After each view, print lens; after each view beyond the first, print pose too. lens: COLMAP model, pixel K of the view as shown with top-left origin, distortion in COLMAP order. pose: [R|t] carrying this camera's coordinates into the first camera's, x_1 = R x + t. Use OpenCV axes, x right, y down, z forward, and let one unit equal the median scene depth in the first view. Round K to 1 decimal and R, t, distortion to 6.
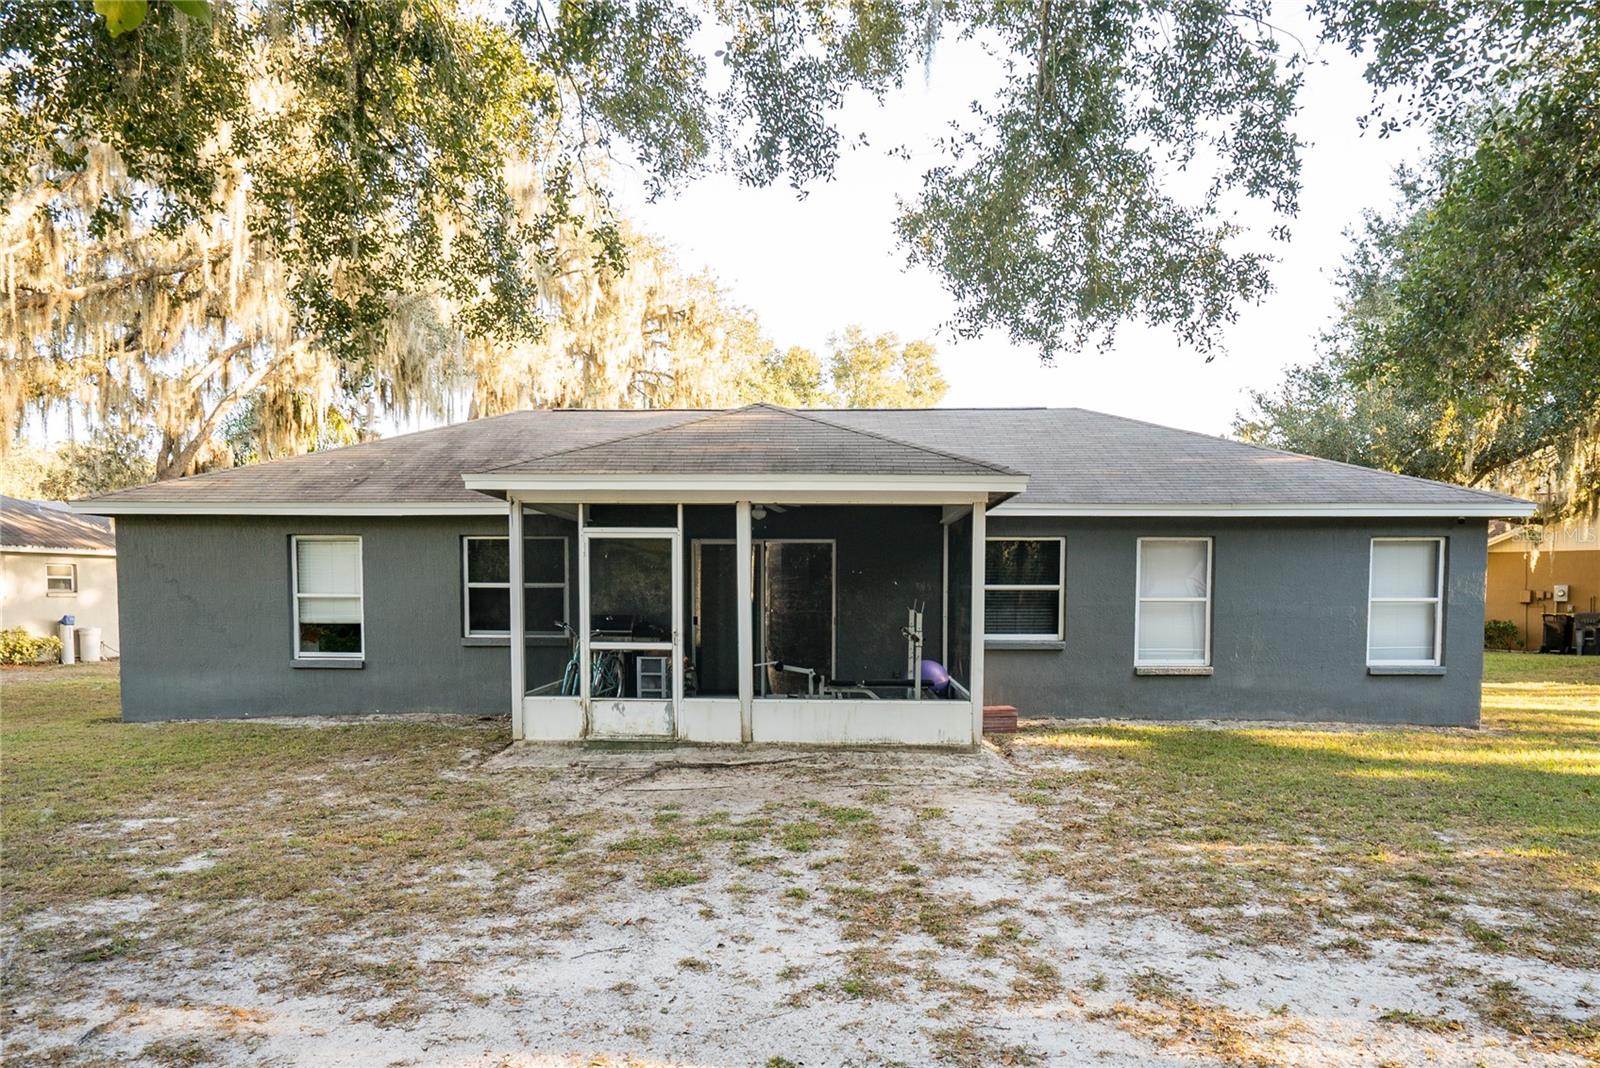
lens RADIAL K [[1171.0, 0, 800.0], [0, 1171.0, 534.0], [0, 0, 1]] dist [-0.027834, 0.001354]
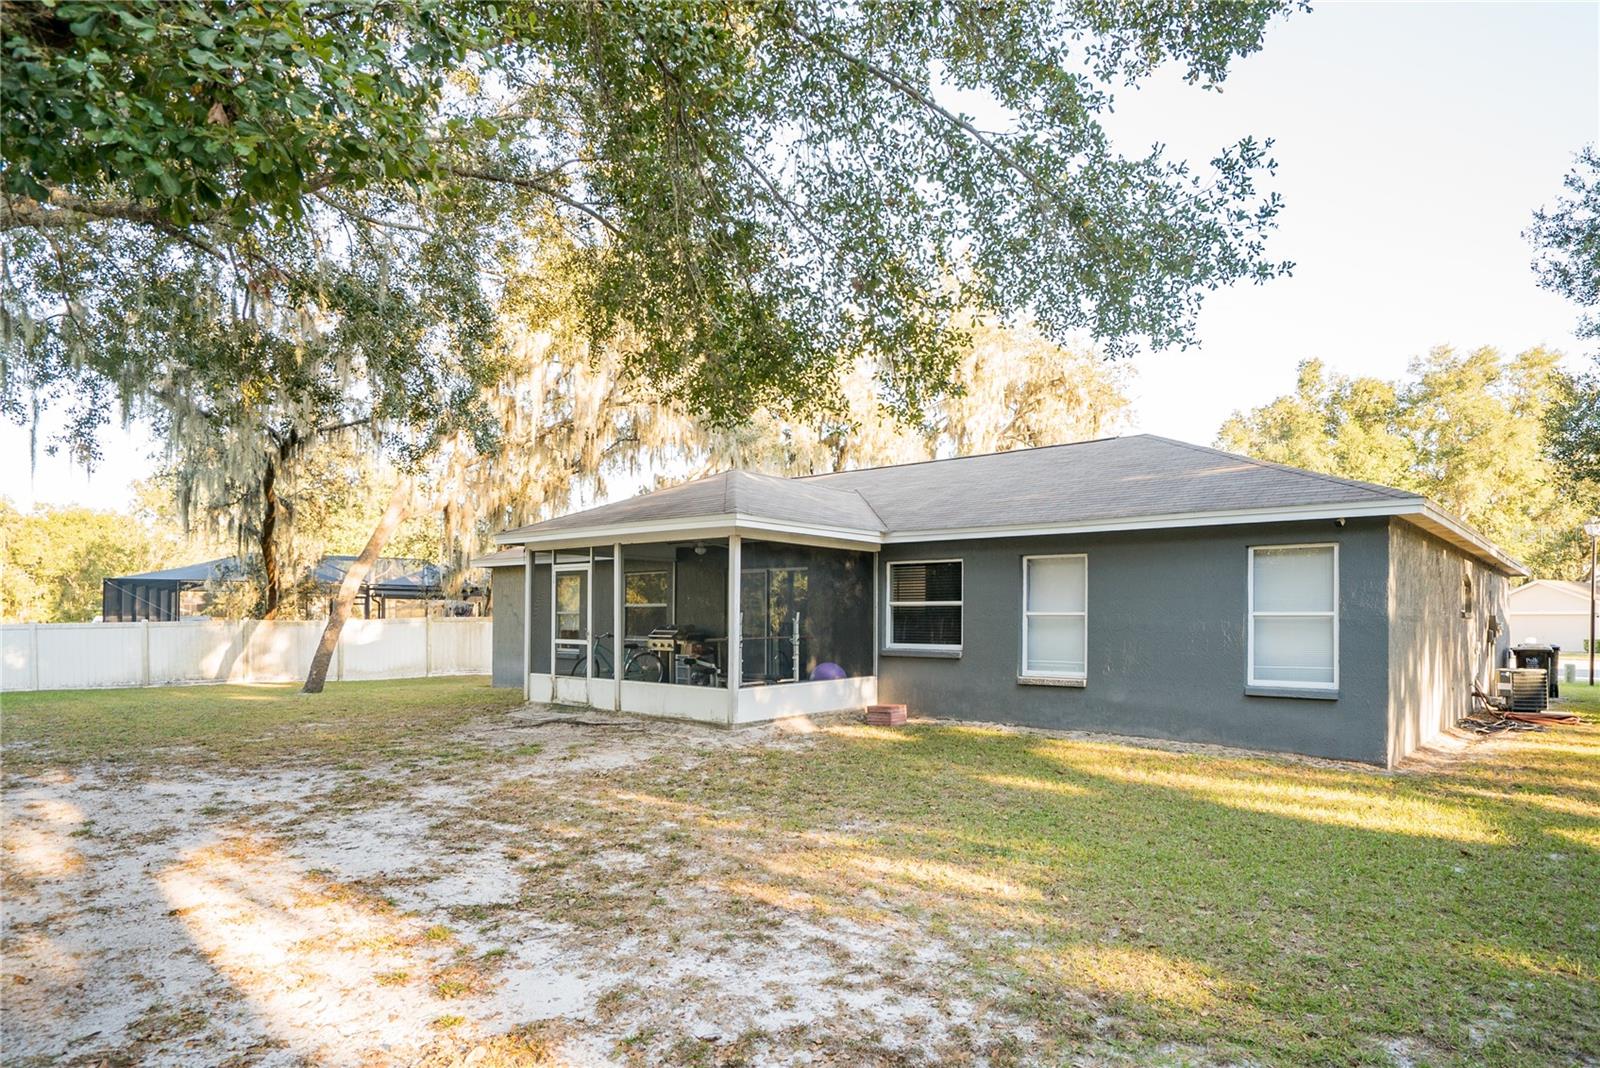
lens RADIAL K [[1009.0, 0, 770.1], [0, 1009.0, 531.6], [0, 0, 1]] dist [-0.002207, 0.000128]
pose [[0.749393, -0.053750, -0.659940, 0.911612], [0.027352, 0.998362, -0.050254, 0.025963], [0.661561, 0.019610, 0.749635, 0.189723]]
